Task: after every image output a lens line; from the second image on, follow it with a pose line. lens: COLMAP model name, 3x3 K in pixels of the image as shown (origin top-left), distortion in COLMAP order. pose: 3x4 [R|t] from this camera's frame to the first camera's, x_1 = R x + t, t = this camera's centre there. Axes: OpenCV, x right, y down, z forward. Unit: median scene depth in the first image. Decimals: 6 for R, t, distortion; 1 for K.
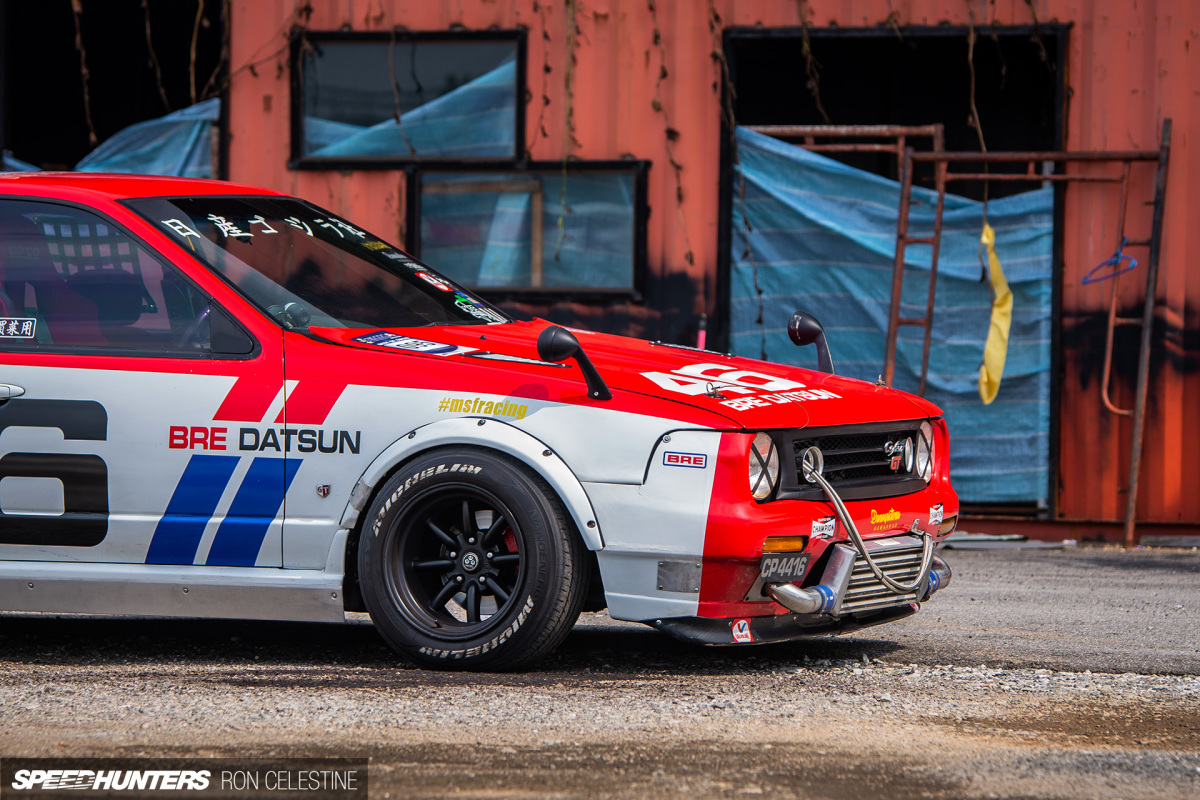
lens RADIAL K [[6457.9, 0, 600.0], [0, 6457.9, 400.0], [0, 0, 1]] dist [0.435469, 8.703411]
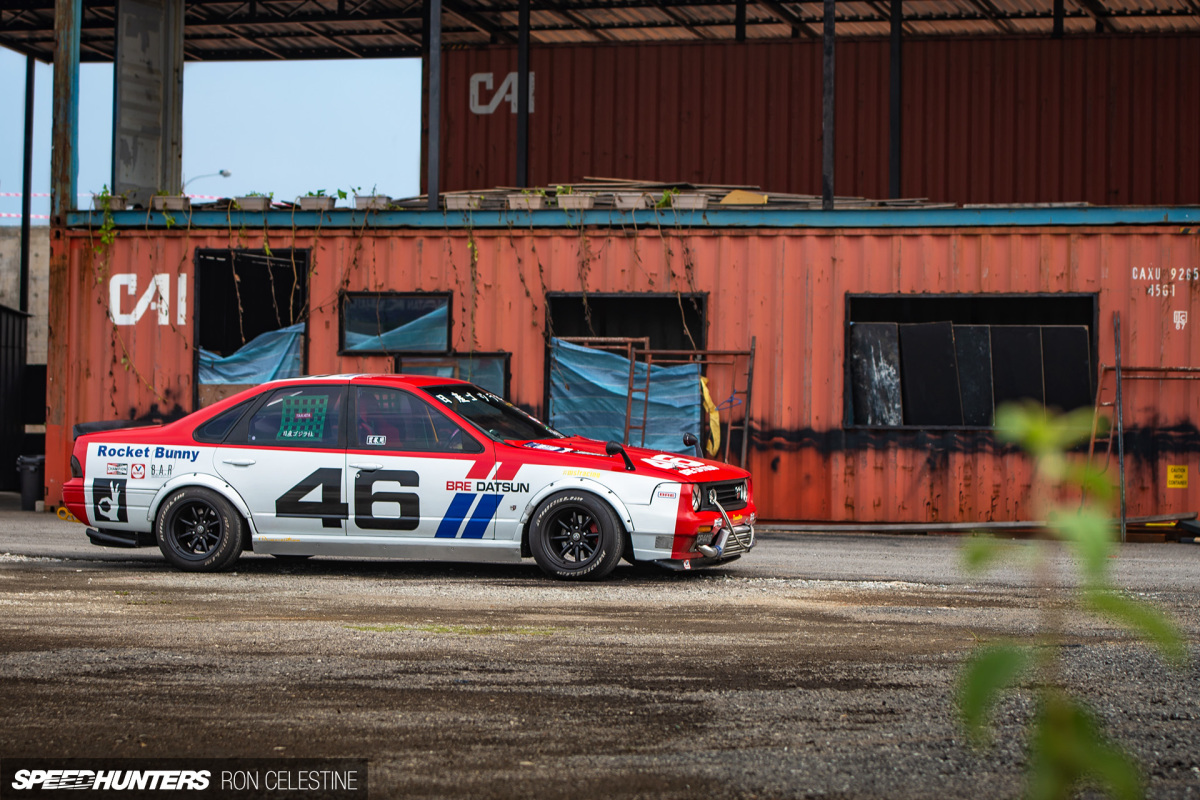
lens RADIAL K [[3699.1, 0, 600.0], [0, 3699.1, 400.0], [0, 0, 1]] dist [-0.279001, 0.453242]
pose [[0.993907, 0.001194, 0.110212, -0.162288], [0.000198, 0.999920, -0.012620, -0.008873], [-0.110219, 0.012565, 0.993828, -0.386909]]
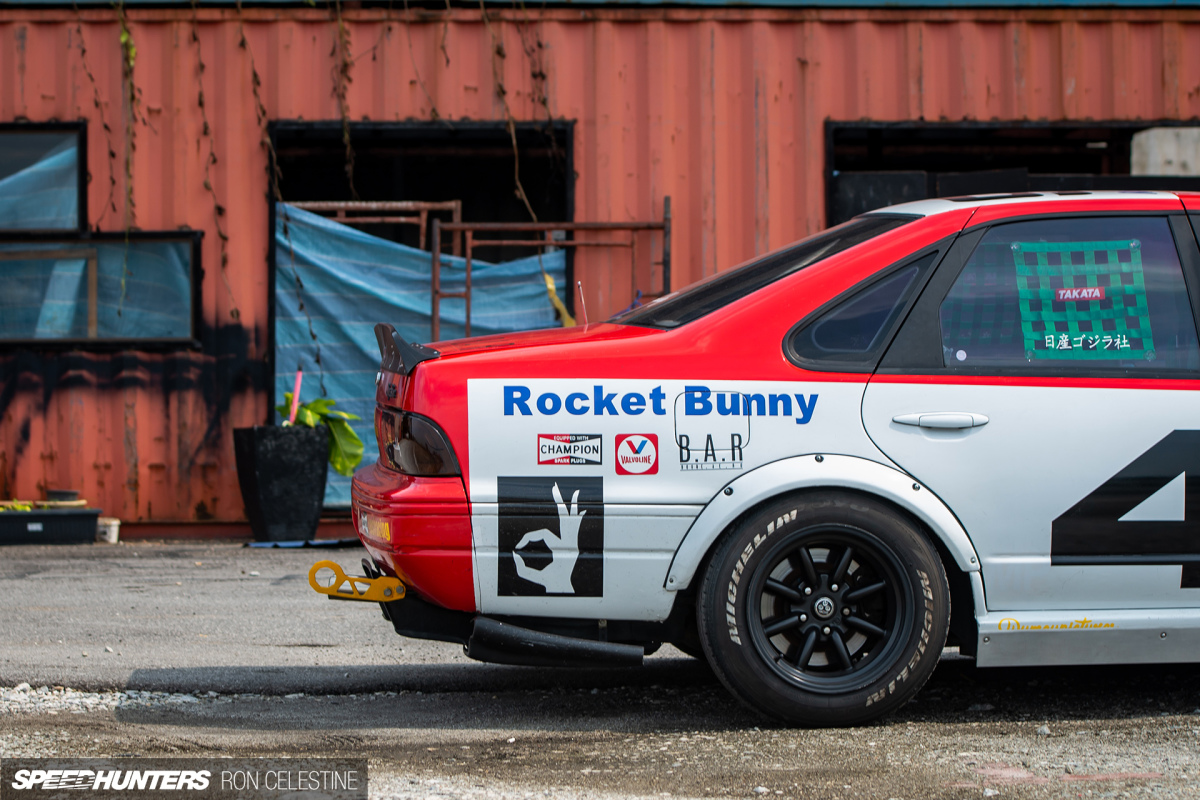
lens RADIAL K [[3699.1, 0, 600.0], [0, 3699.1, 400.0], [0, 0, 1]] dist [-0.279001, 0.453242]
pose [[0.861011, -0.020105, 0.508189, -0.451110], [0.022971, 0.999736, 0.000633, -0.007329], [-0.508068, 0.011128, 0.861245, 0.611646]]
